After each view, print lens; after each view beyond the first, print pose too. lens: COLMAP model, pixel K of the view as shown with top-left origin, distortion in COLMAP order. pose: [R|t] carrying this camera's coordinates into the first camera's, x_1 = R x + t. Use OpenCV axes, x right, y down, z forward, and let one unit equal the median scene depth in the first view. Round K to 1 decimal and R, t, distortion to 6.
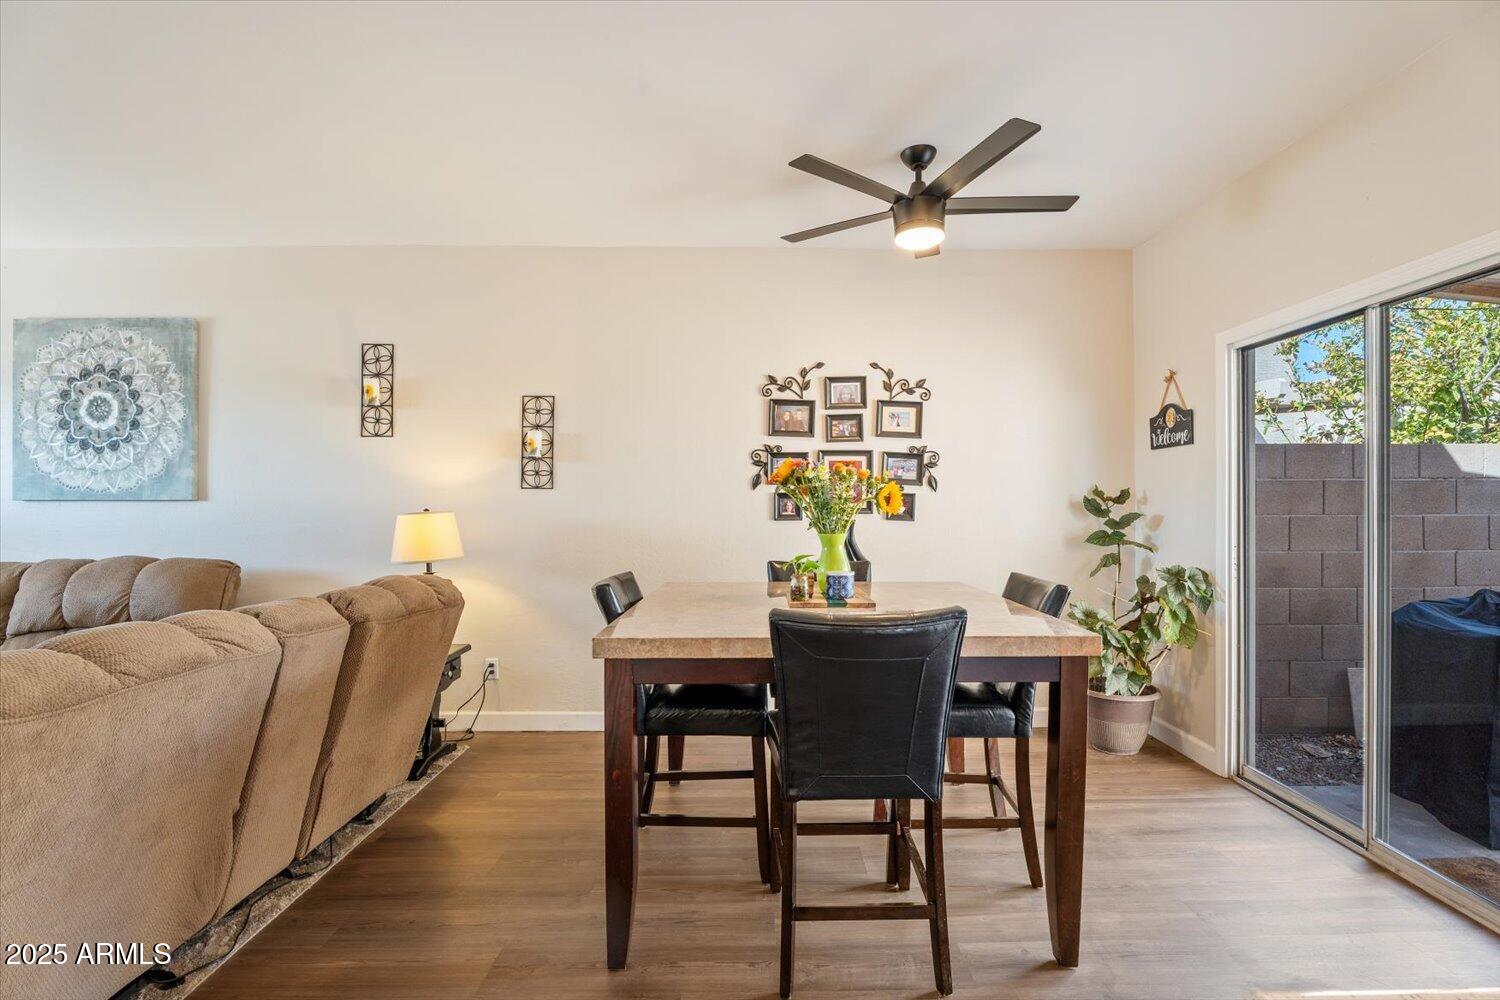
lens RADIAL K [[698.0, 0, 750.0], [0, 698.0, 500.0], [0, 0, 1]] dist [-0.000766, 0.000149]
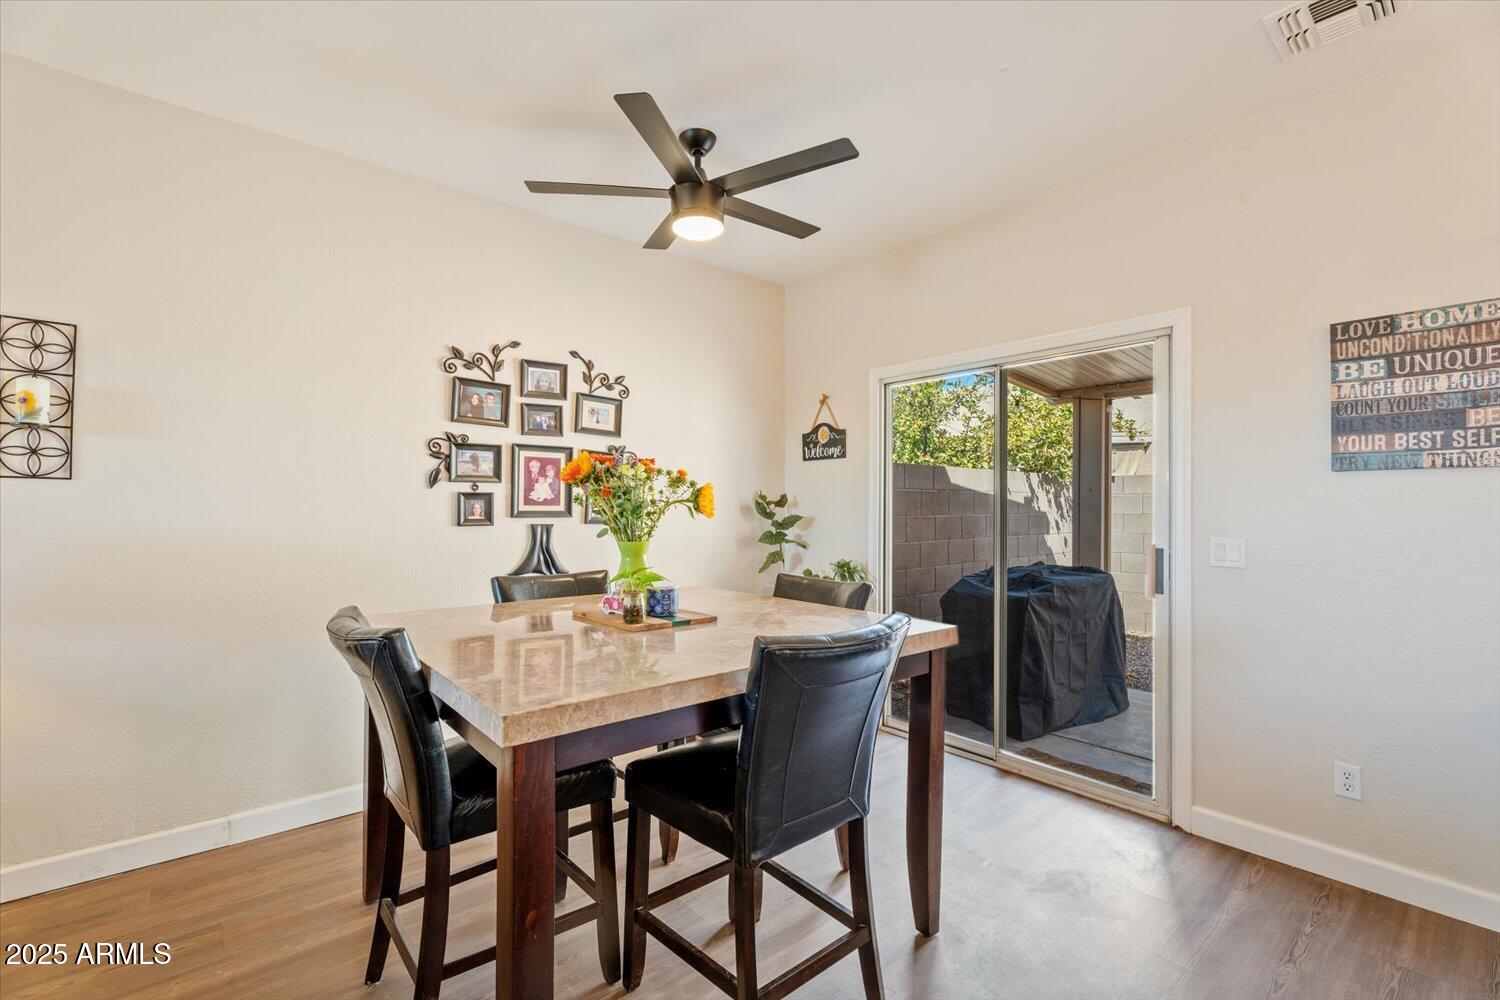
lens RADIAL K [[680.6, 0, 750.0], [0, 680.6, 500.0], [0, 0, 1]] dist [0.009194, 0.000655]
pose [[0.767057, 0.009598, 0.641508, -0.214067], [-0.008193, 0.999953, -0.005165, -0.000053], [-0.641527, -0.001294, 0.767099, 0.174224]]
